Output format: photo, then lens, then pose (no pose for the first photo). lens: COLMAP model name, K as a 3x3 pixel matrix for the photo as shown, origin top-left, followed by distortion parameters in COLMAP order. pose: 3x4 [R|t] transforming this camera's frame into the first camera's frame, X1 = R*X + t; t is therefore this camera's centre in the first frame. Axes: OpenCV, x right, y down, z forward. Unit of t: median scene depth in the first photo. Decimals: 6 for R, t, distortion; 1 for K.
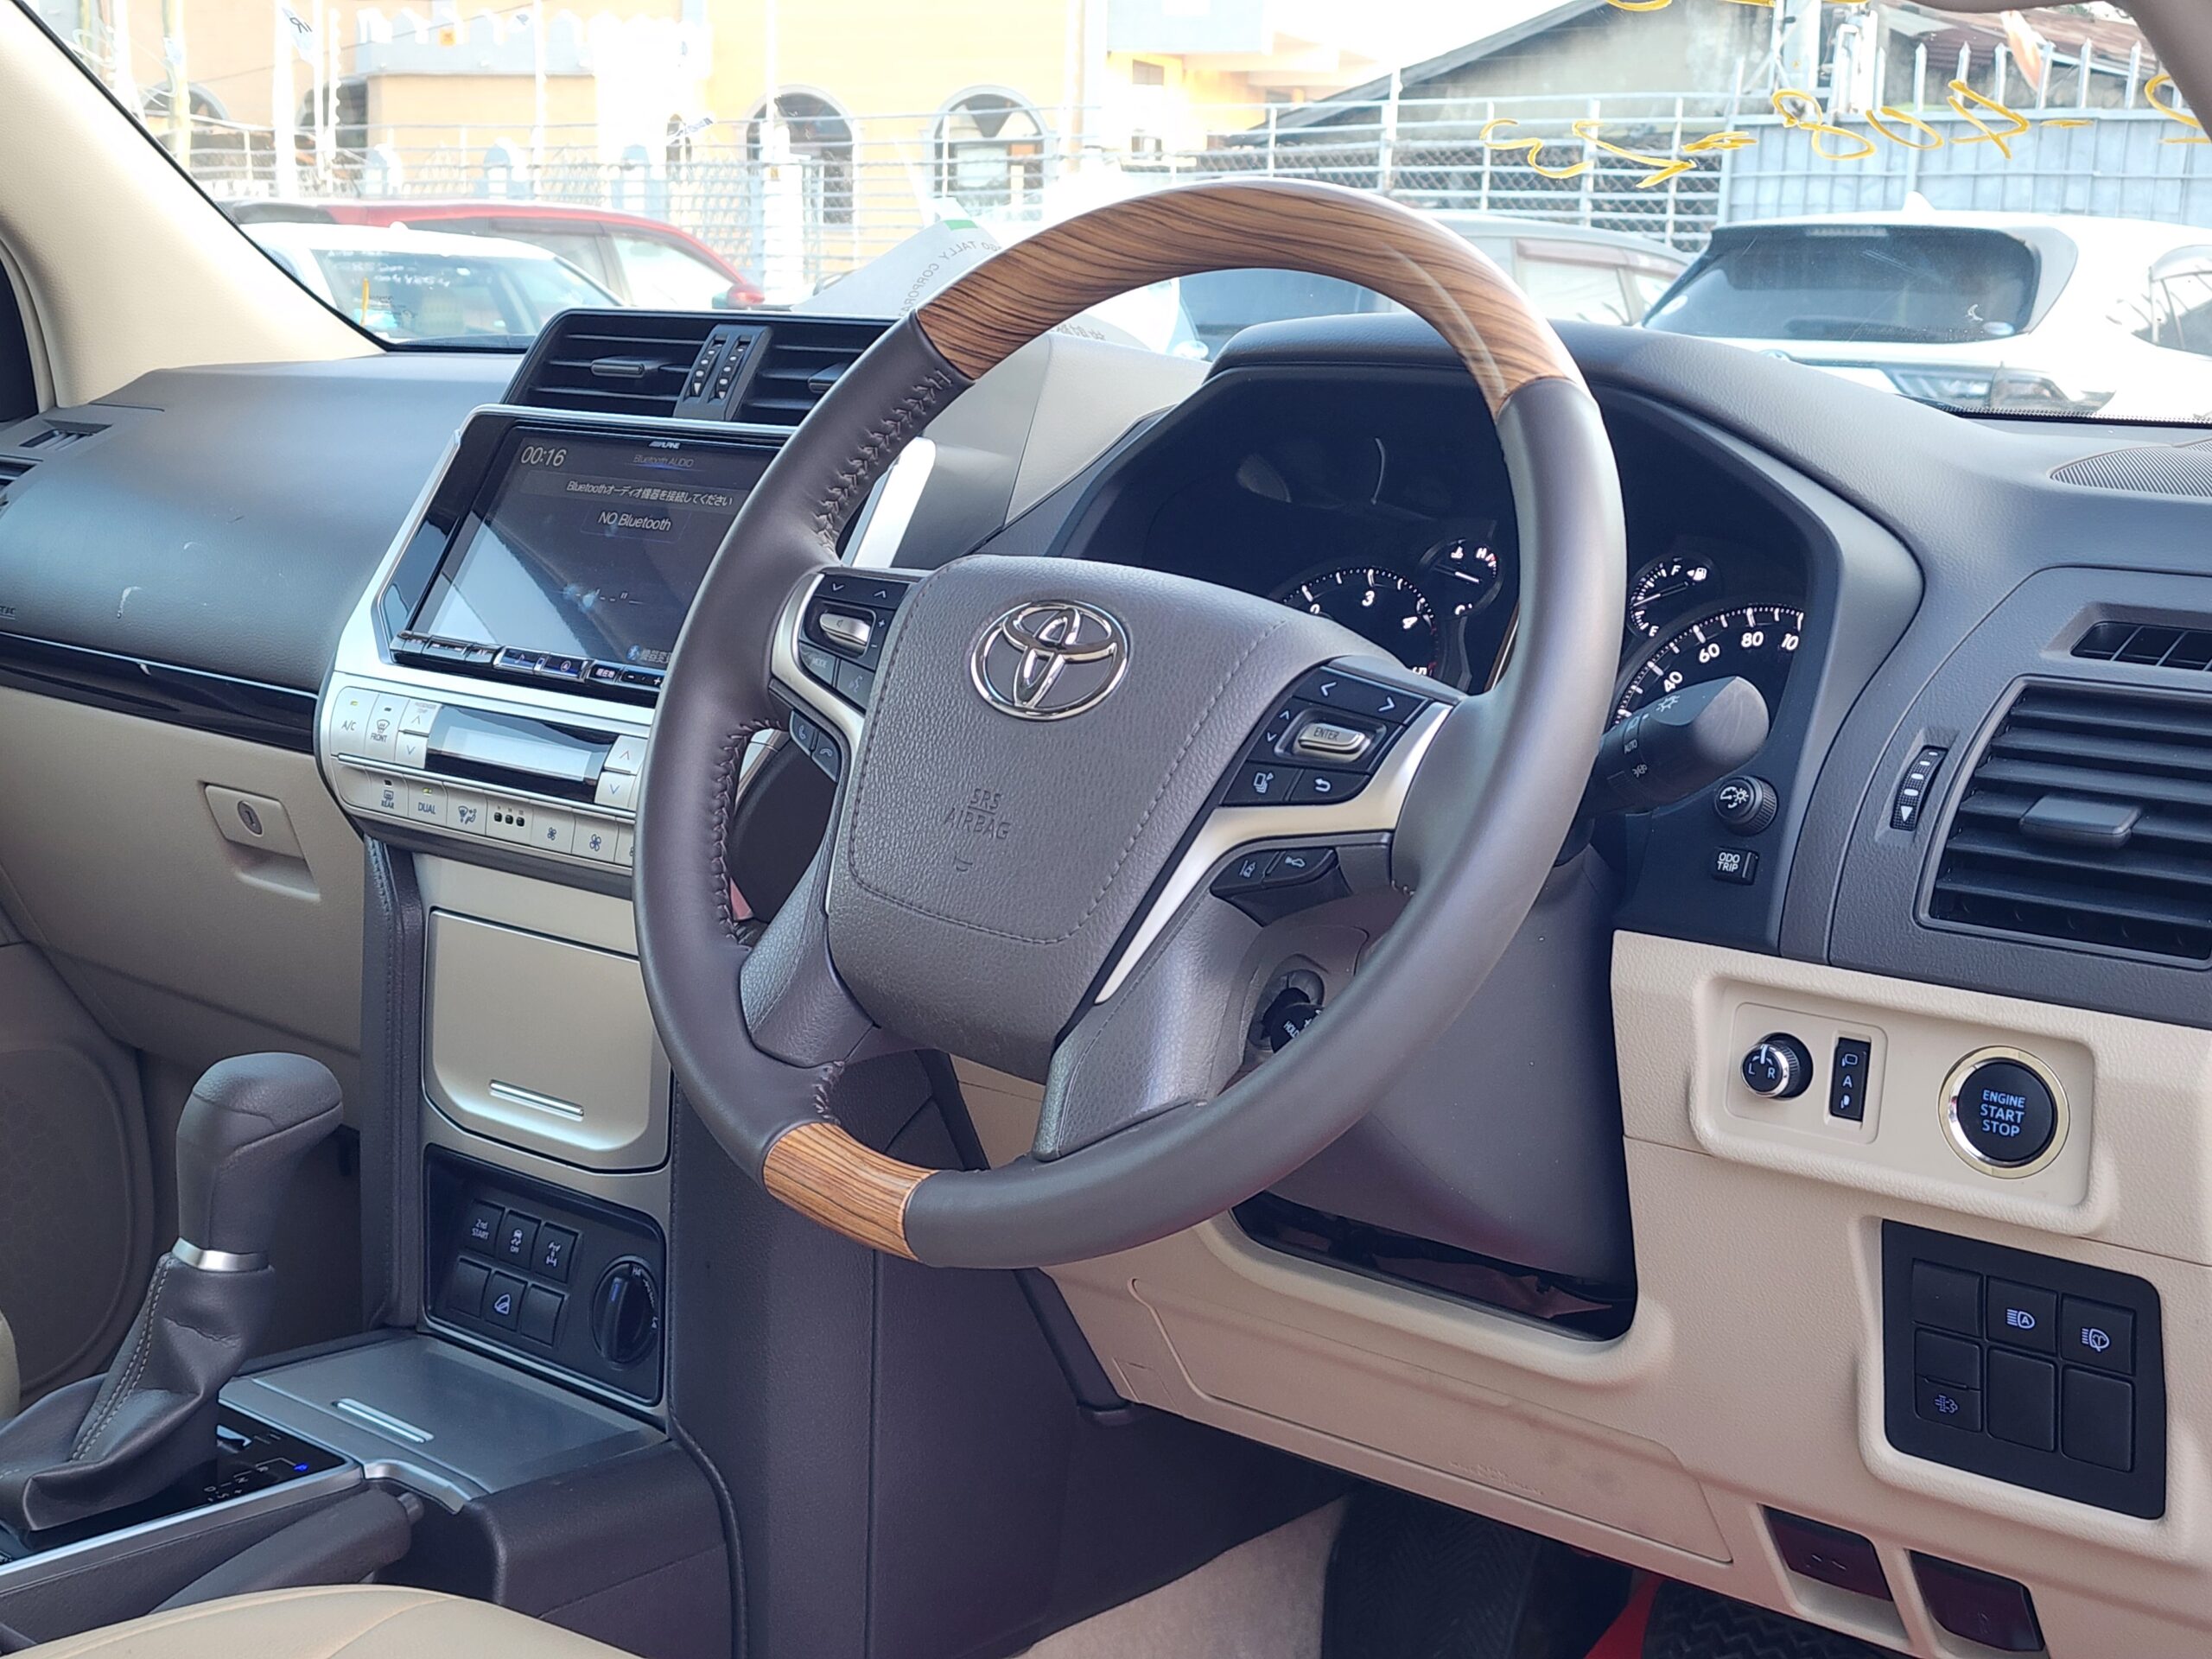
lens RADIAL K [[3317.7, 0, 1104.2], [0, 3317.7, 766.4], [0, 0, 1]] dist [0.233456, -0.711265]
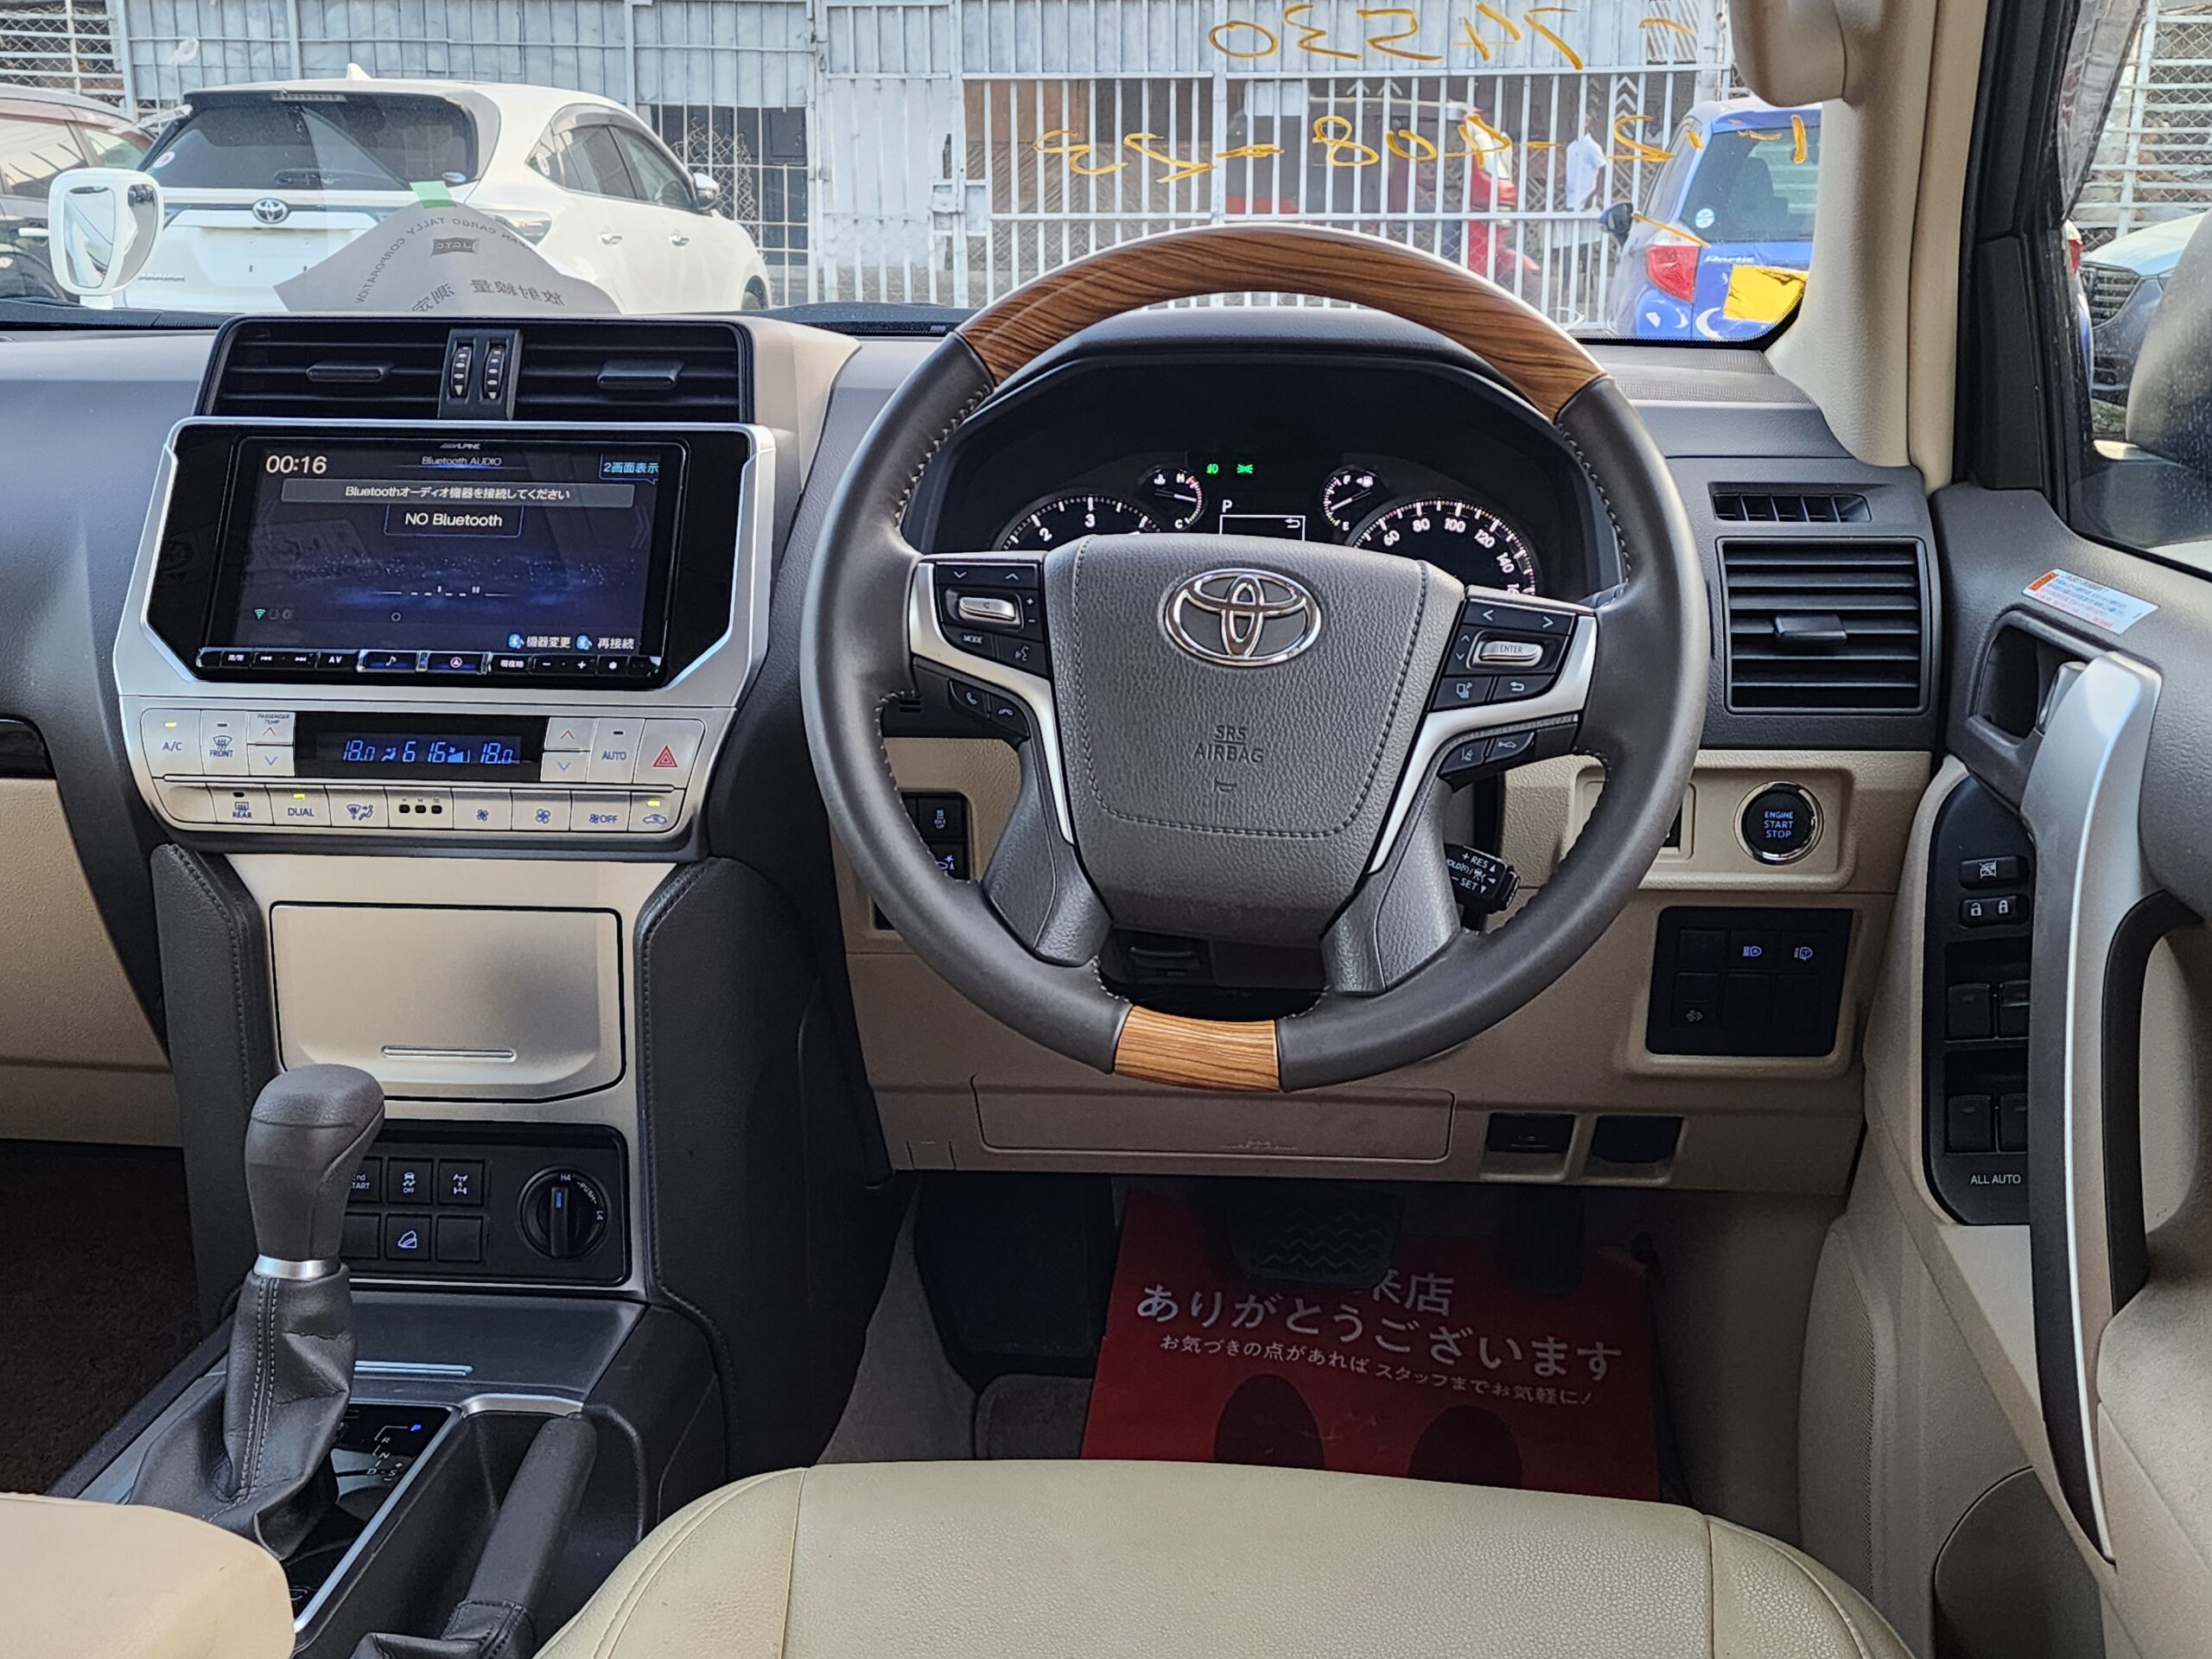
lens RADIAL K [[2675.9, 0, 1107.9], [0, 2675.9, 758.7], [0, 0, 1]] dist [0.236820, -0.621077]
pose [[0.764057, -0.172954, 0.621533, -0.549247], [0.105010, 0.983888, 0.144697, -0.103717], [-0.636545, -0.045290, 0.769909, 0.178500]]
